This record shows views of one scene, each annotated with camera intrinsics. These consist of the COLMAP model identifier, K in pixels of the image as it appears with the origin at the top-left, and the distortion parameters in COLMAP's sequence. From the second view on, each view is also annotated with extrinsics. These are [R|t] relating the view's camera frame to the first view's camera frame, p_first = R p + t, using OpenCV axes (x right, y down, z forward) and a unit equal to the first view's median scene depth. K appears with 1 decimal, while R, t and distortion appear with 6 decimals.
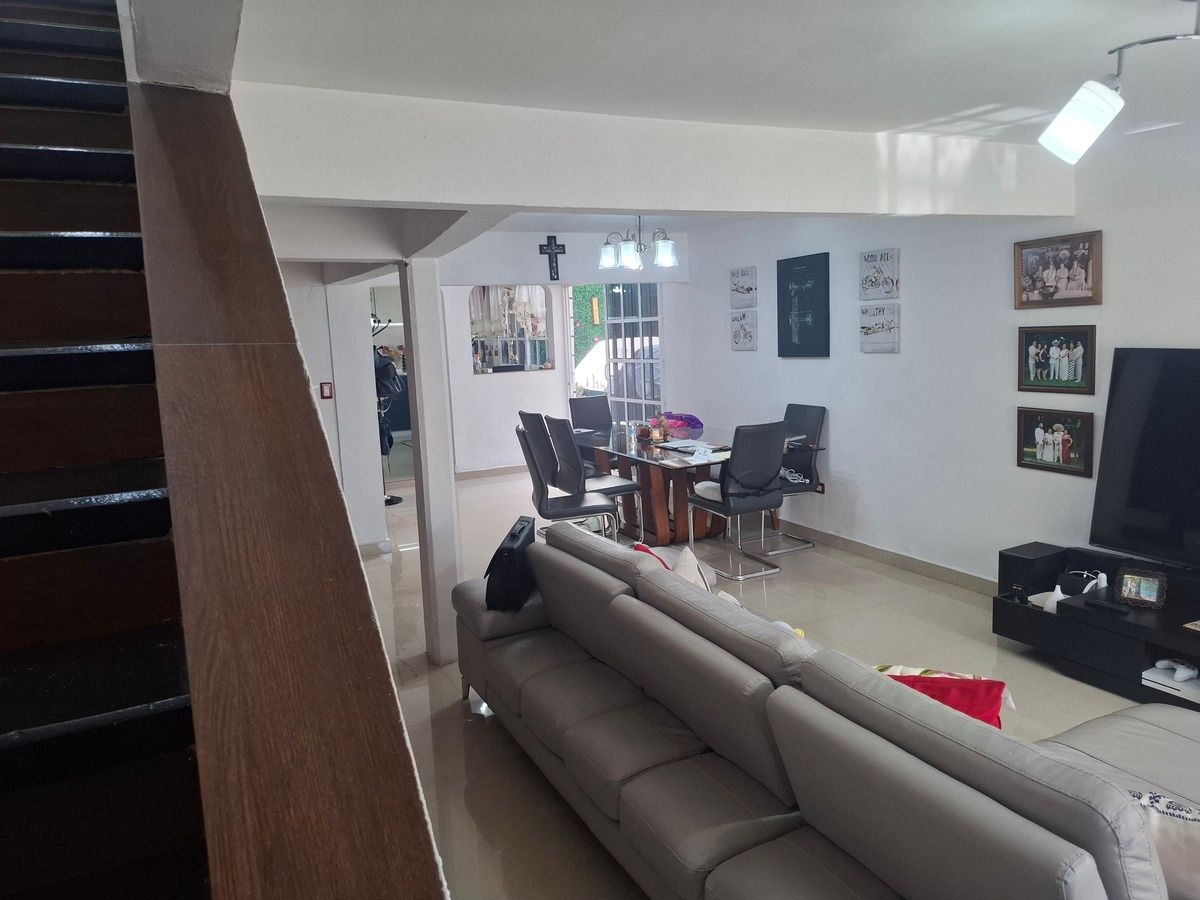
lens RADIAL K [[842.8, 0, 600.4], [0, 842.8, 454.6], [0, 0, 1]] dist [0.040462, -0.024412]
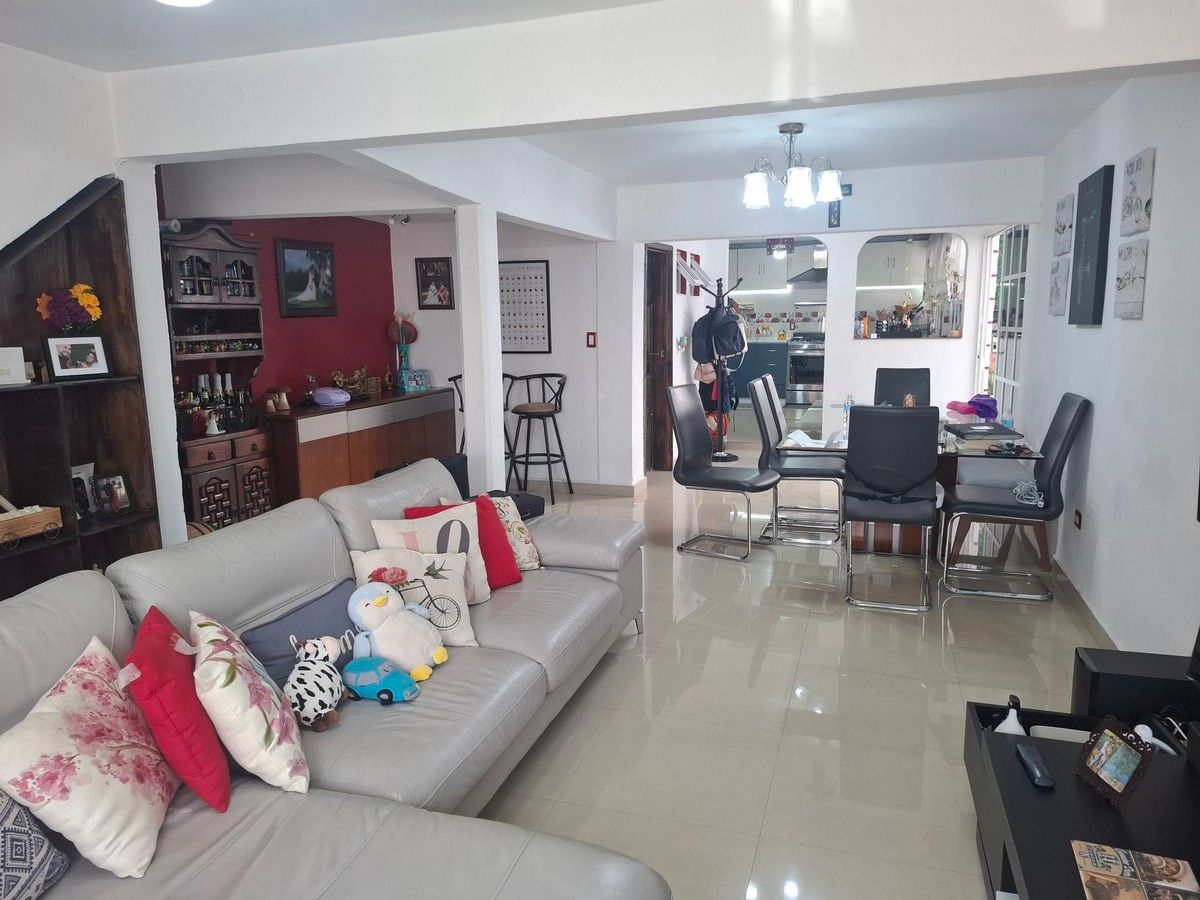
lens RADIAL K [[842.8, 0, 600.8], [0, 842.8, 451.0], [0, 0, 1]] dist [0.040462, -0.024412]
pose [[0.720487, 0.141547, -0.678869, 0.431853], [-0.120789, 0.989598, 0.078141, -0.020924], [0.682868, 0.025701, 0.730090, 0.230821]]
